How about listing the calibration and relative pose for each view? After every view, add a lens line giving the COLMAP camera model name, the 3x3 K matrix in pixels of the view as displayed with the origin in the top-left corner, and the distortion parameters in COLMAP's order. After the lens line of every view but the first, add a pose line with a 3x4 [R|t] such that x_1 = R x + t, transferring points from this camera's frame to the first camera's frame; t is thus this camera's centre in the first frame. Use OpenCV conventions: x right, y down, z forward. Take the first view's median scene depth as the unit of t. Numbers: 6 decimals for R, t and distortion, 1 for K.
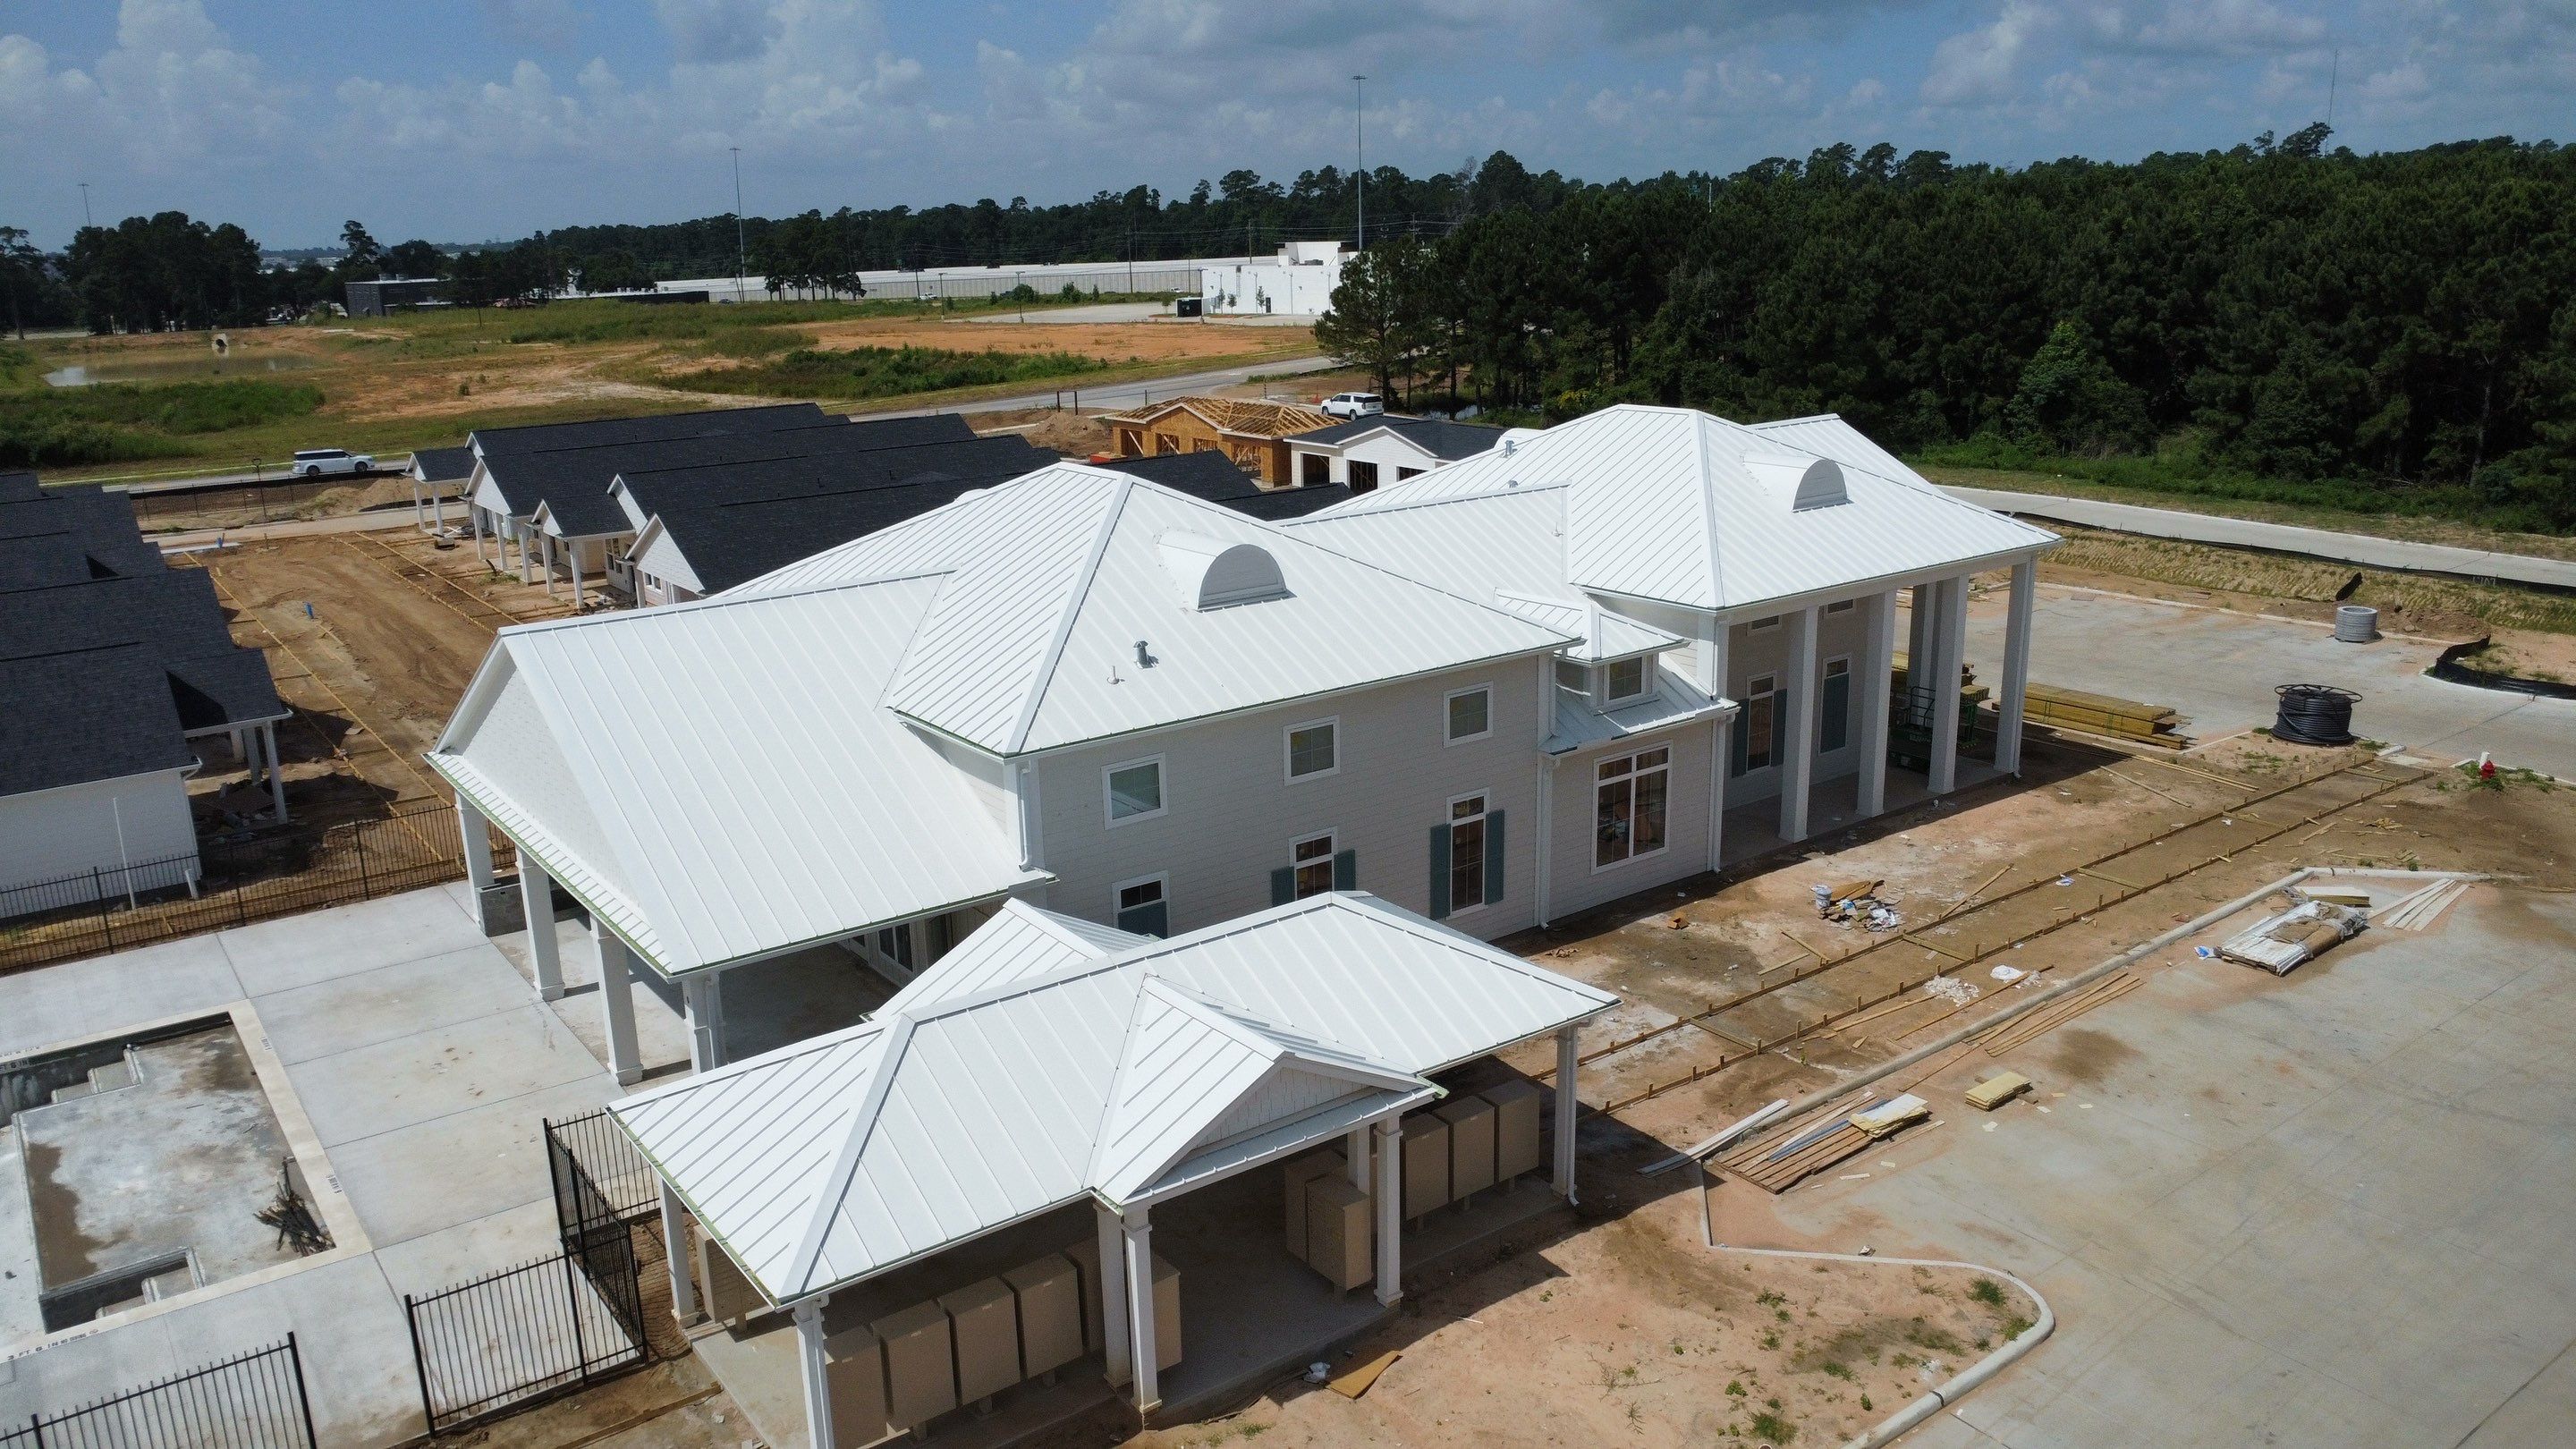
lens RADIAL K [[1873.6, 0, 1280.4], [0, 1873.6, 718.5], [0, 0, 1]] dist [-0.037439, 0.004953]
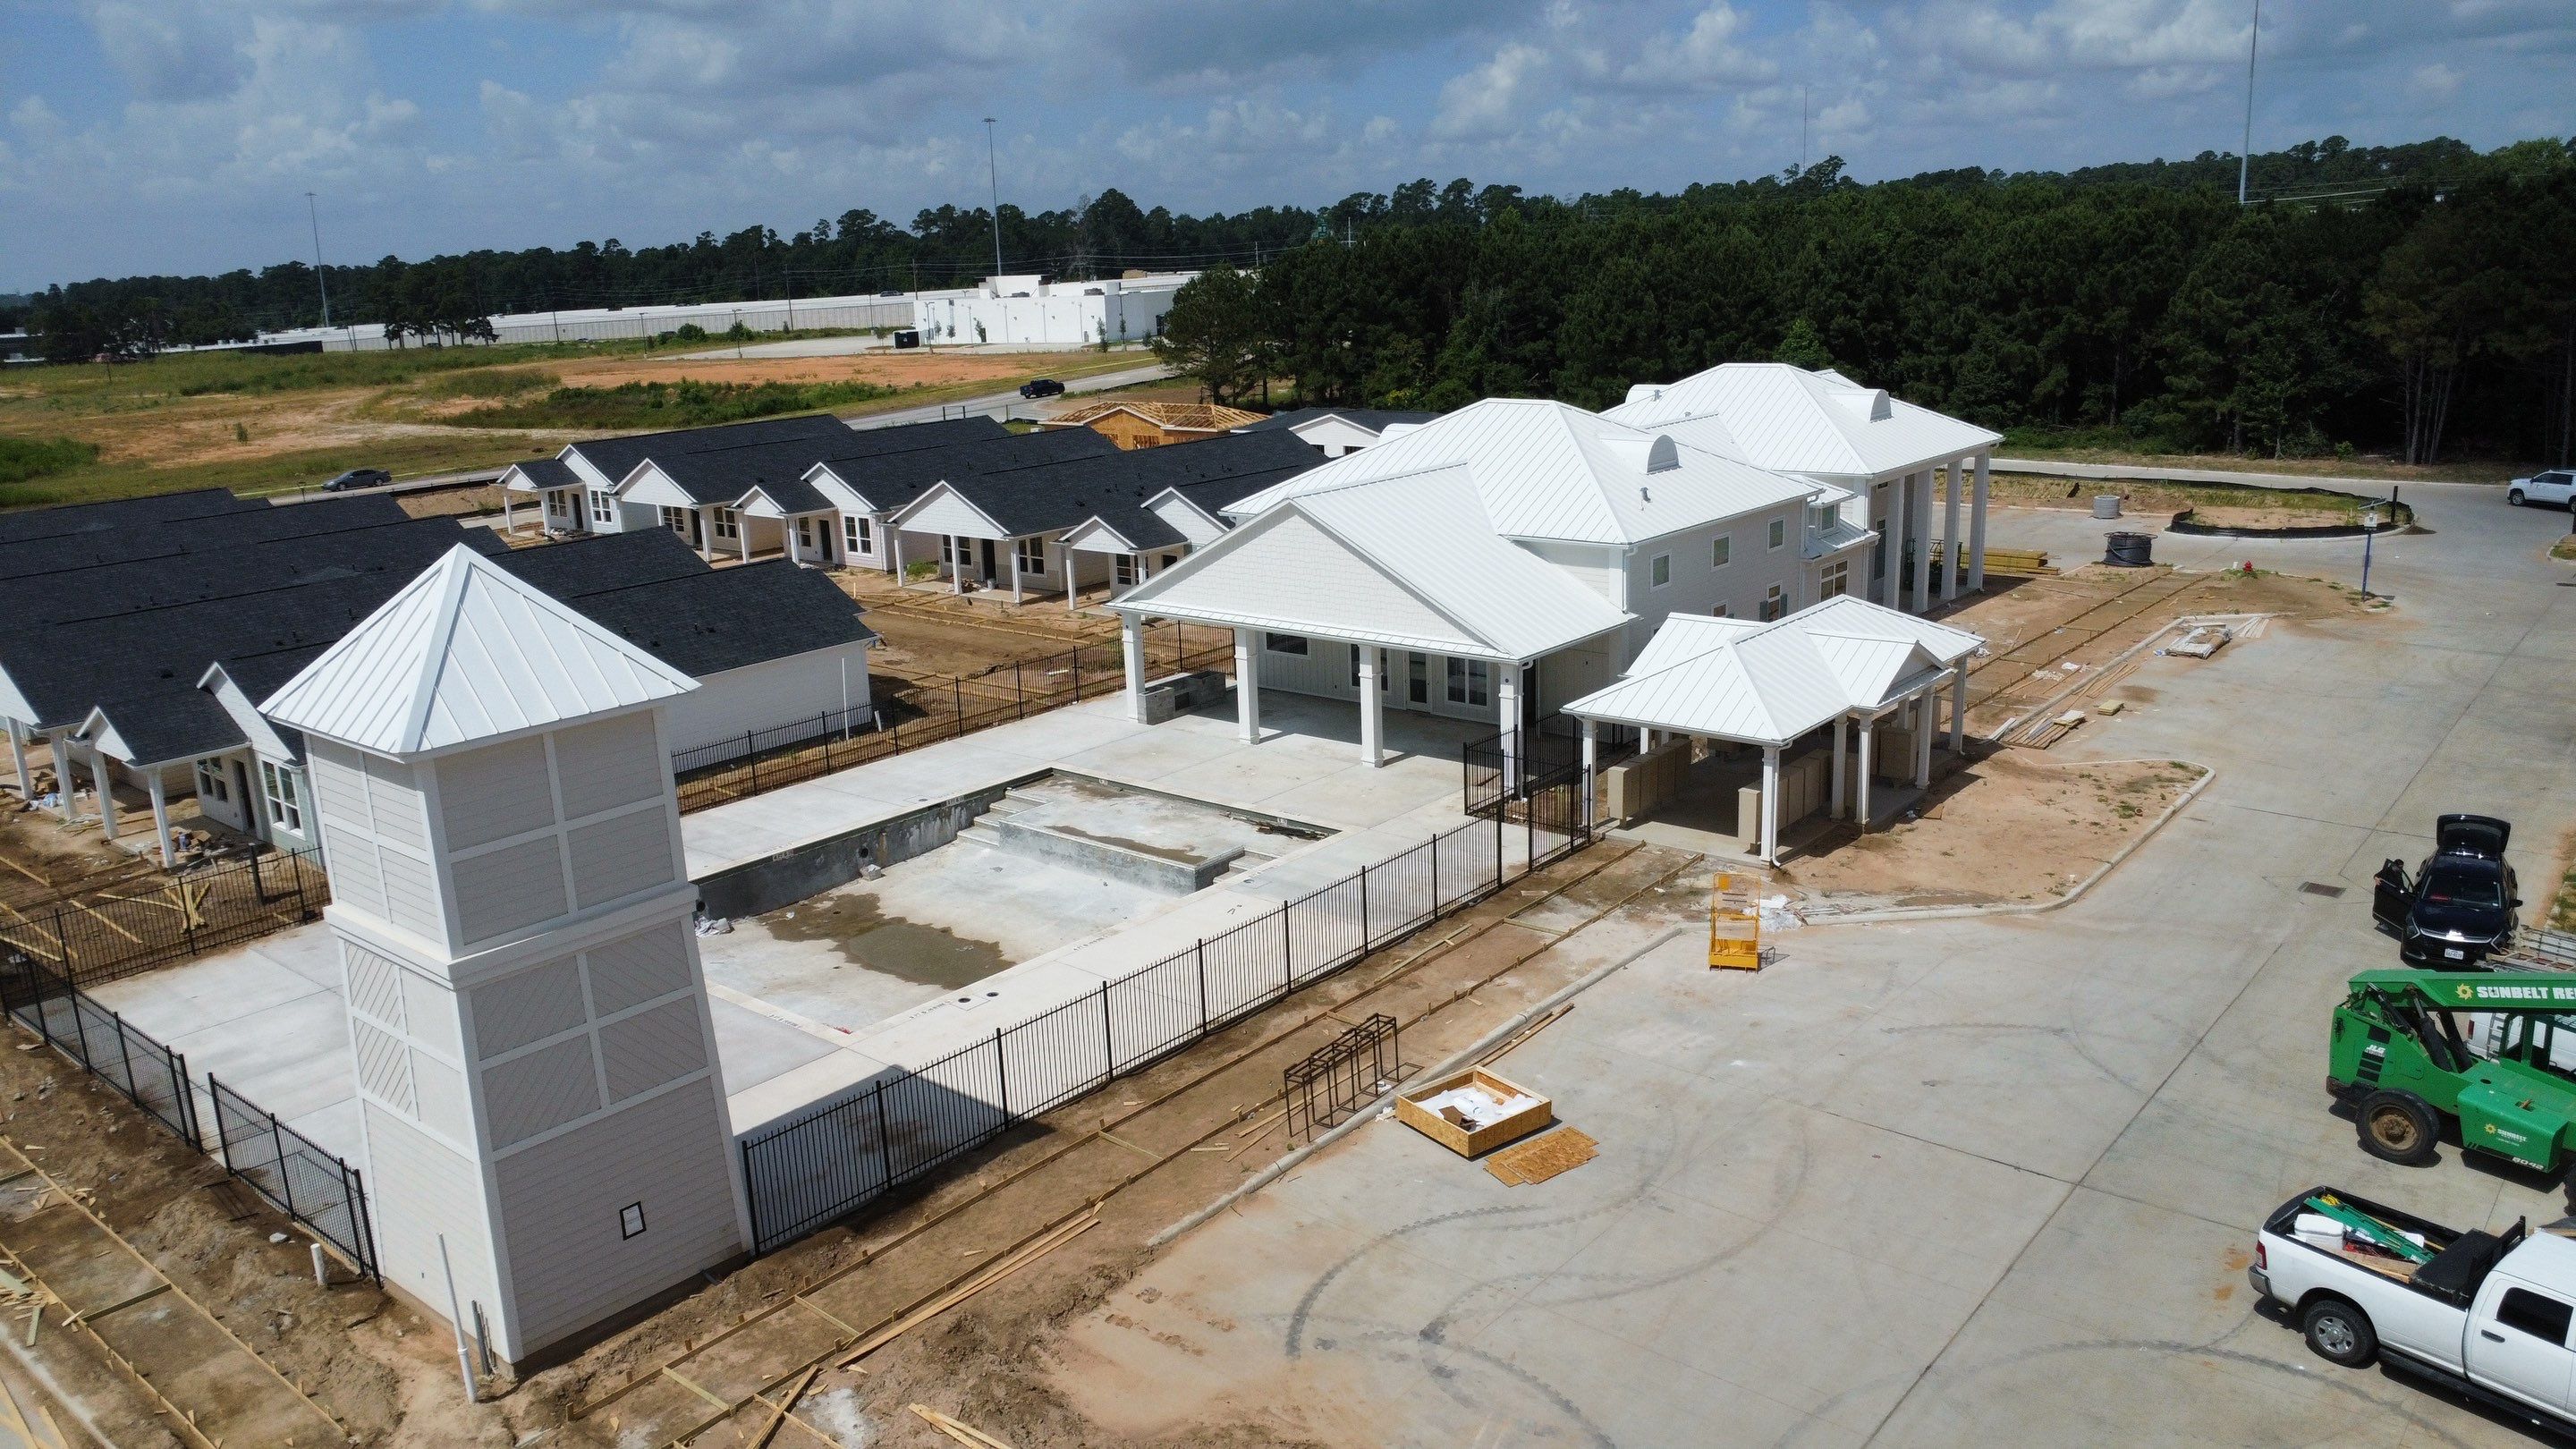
lens RADIAL K [[1873.6, 0, 1277.4], [0, 1873.6, 707.8], [0, 0, 1]] dist [-0.037439, 0.004953]
pose [[0.971813, -0.068235, 0.225660, -0.346579], [0.073518, 0.997180, -0.015078, 0.069728], [-0.223995, 0.031243, 0.974089, -0.253955]]
